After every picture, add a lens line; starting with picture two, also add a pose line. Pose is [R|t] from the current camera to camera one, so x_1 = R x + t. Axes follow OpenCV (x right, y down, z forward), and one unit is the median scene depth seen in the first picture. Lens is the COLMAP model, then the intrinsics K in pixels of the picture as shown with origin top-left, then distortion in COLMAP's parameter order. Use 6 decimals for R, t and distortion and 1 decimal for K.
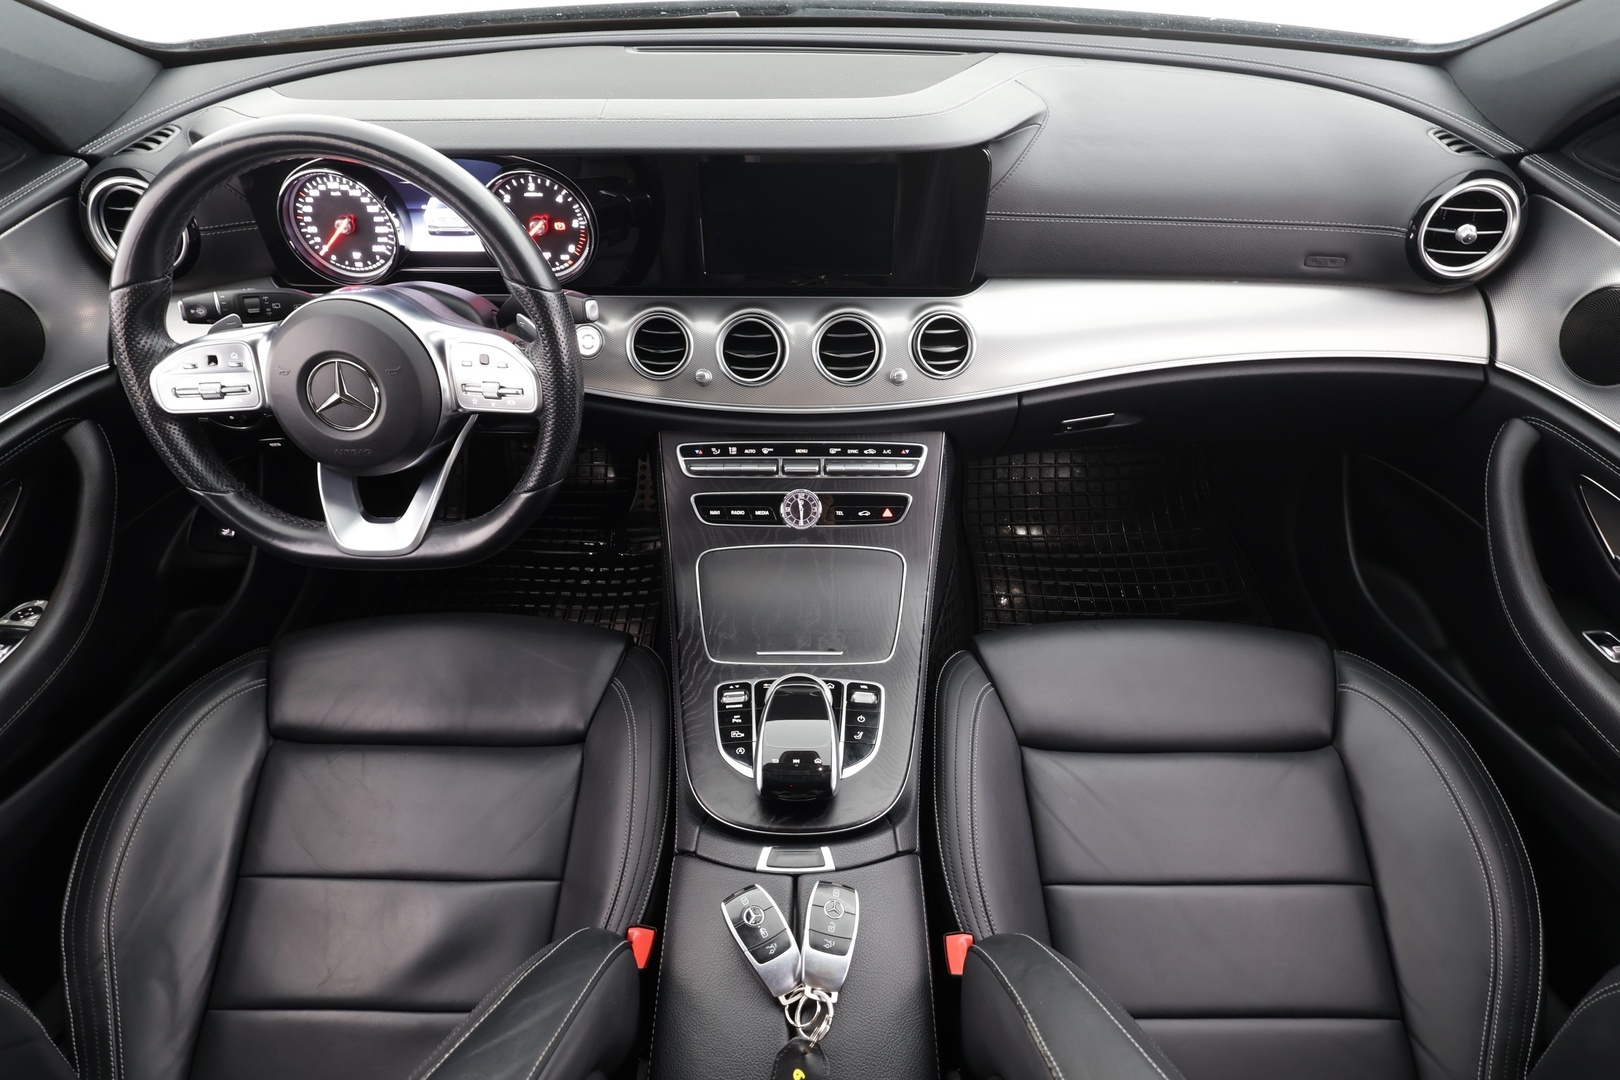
lens RADIAL K [[907.4, 0, 807.8], [0, 907.4, 542.1], [0, 0, 1]] dist [0.010202, -0.001778]
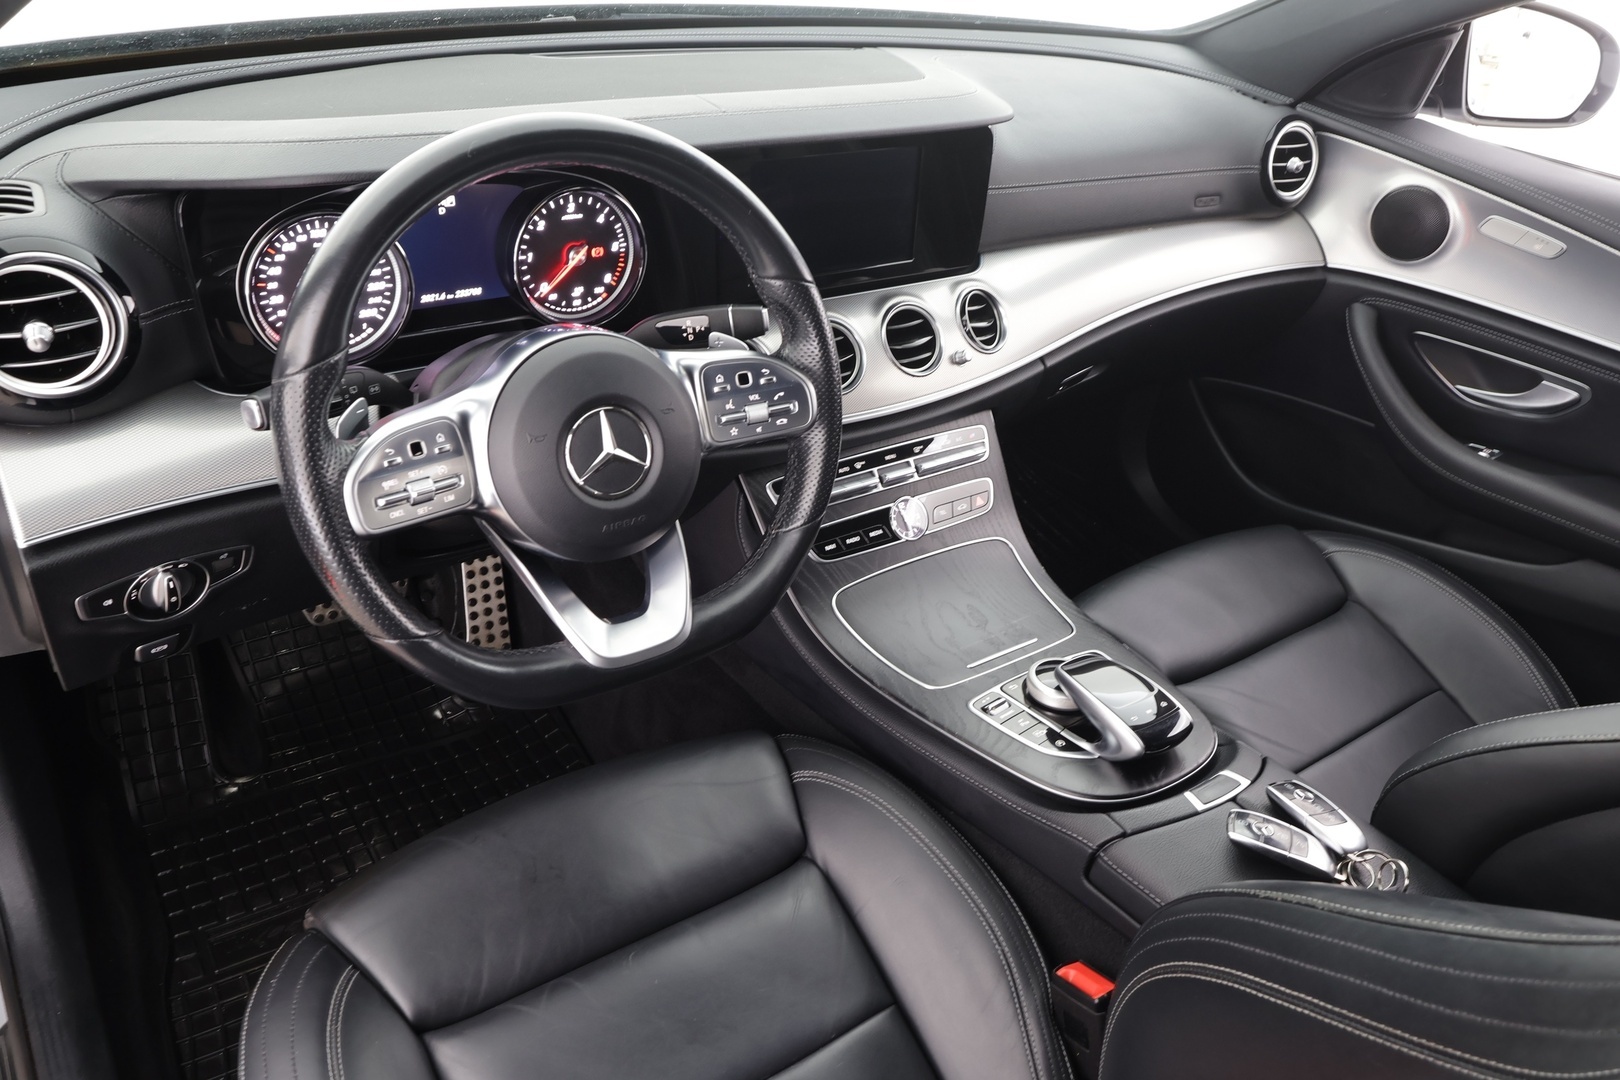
lens RADIAL K [[1215.8, 0, 819.6], [0, 1215.8, 539.0], [0, 0, 1]] dist [0.012113, 0.004651]
pose [[0.805570, -0.246170, 0.538940, -0.766198], [0.323684, 0.944719, -0.052303, 0.018018], [-0.496271, 0.216580, 0.840719, 0.036670]]
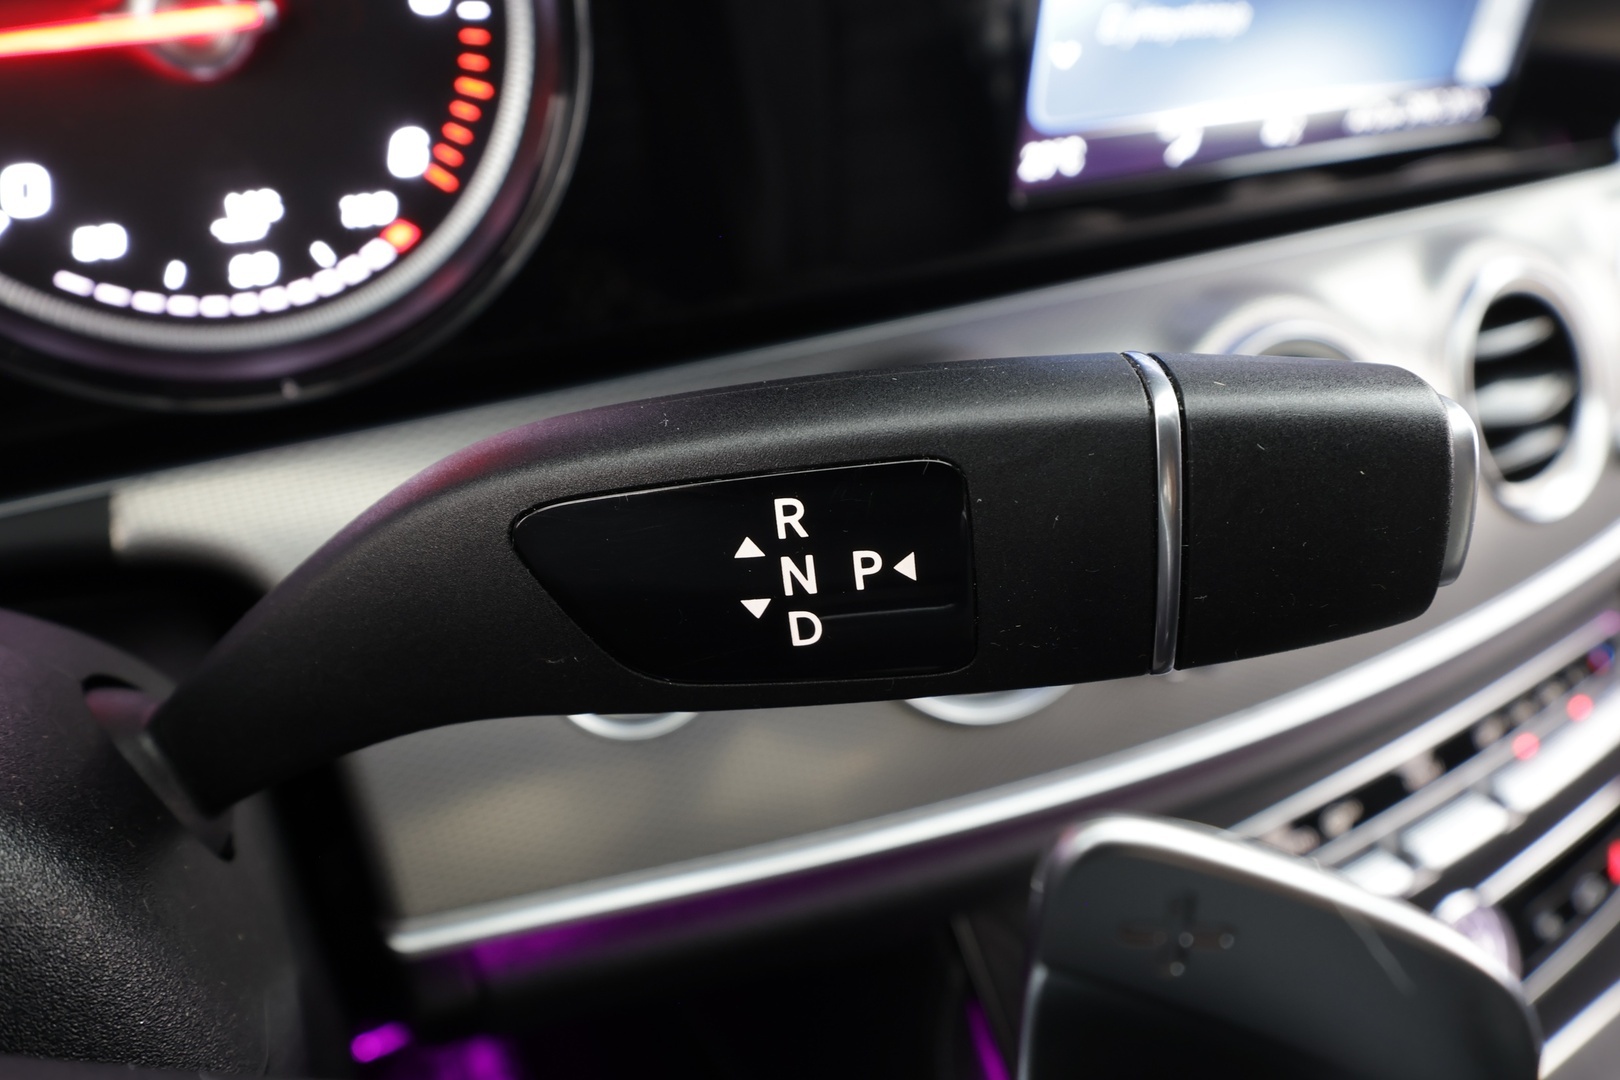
lens RADIAL K [[1073.3, 0, 807.8], [0, 1073.3, 544.9], [0, 0, 1]] dist [-0.000573, -0.000672]
pose [[0.850323, -0.266469, 0.453812, -0.312316], [0.286110, 0.957835, 0.026328, -0.239454], [-0.441692, 0.107453, 0.890709, 0.807184]]
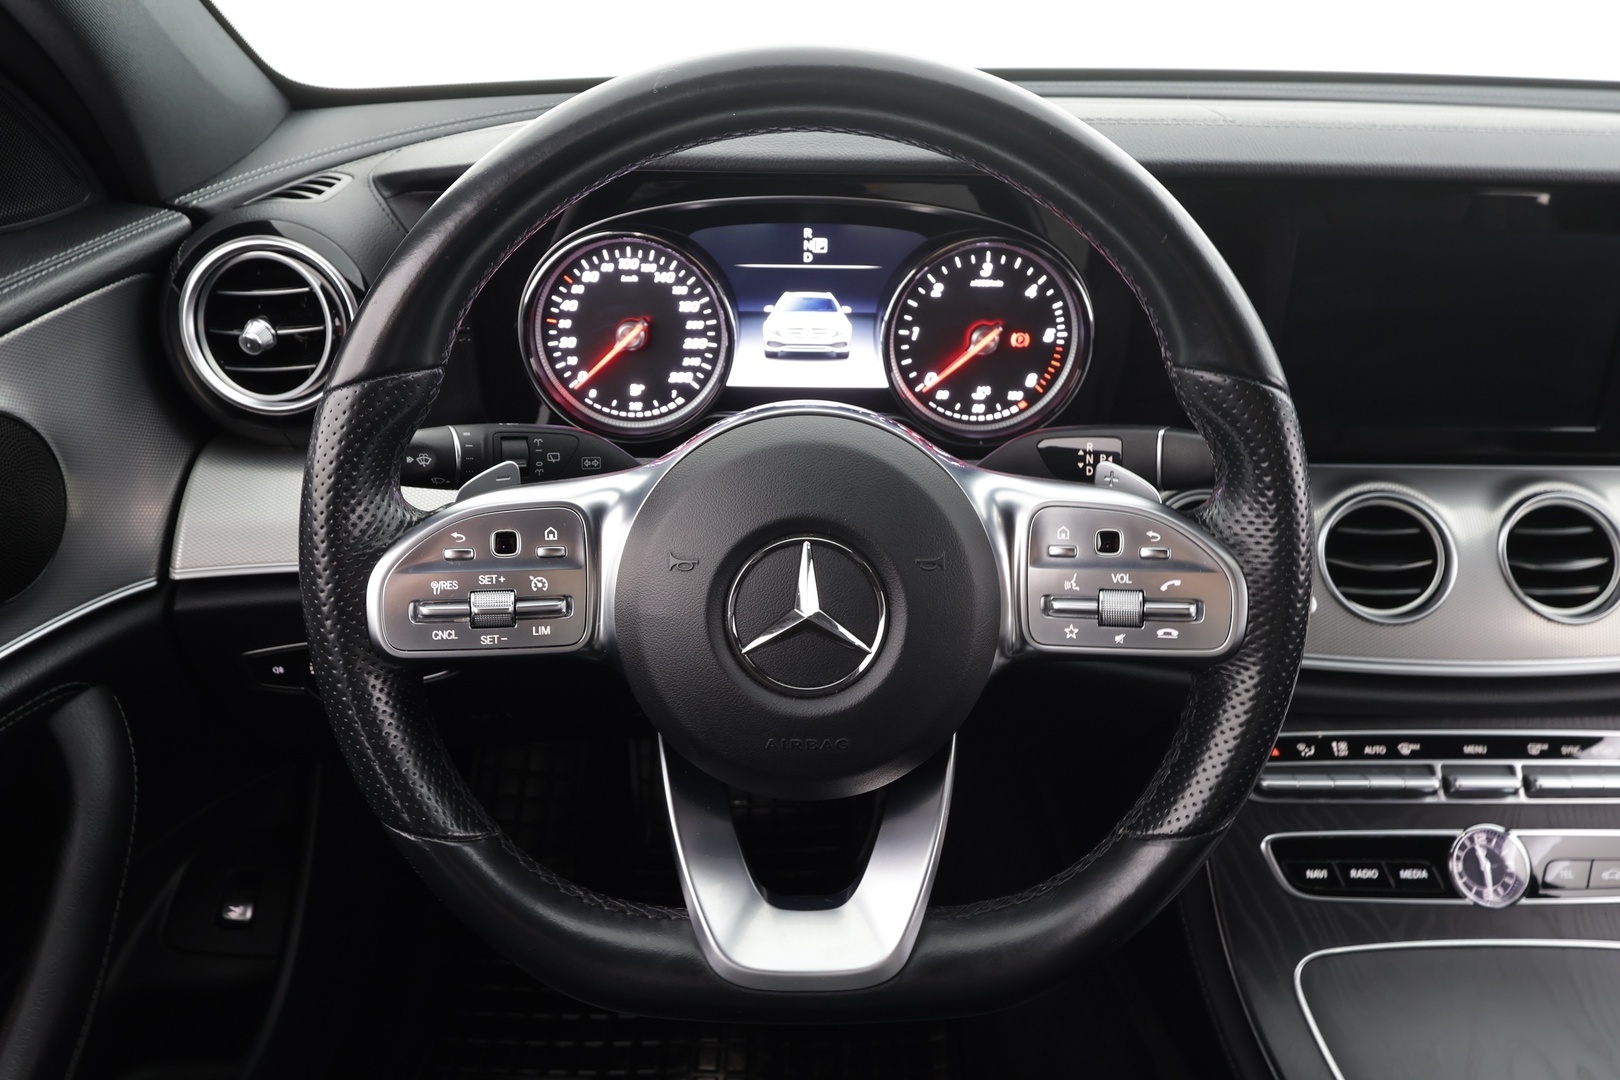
lens RADIAL K [[1185.6, 0, 803.7], [0, 1185.6, 540.6], [0, 0, 1]] dist [0.003620, 0.001210]
pose [[0.999271, 0.005843, 0.037739, -0.431796], [0.005183, 0.958330, -0.285616, -0.024207], [-0.037835, 0.285603, 0.957601, 0.347475]]
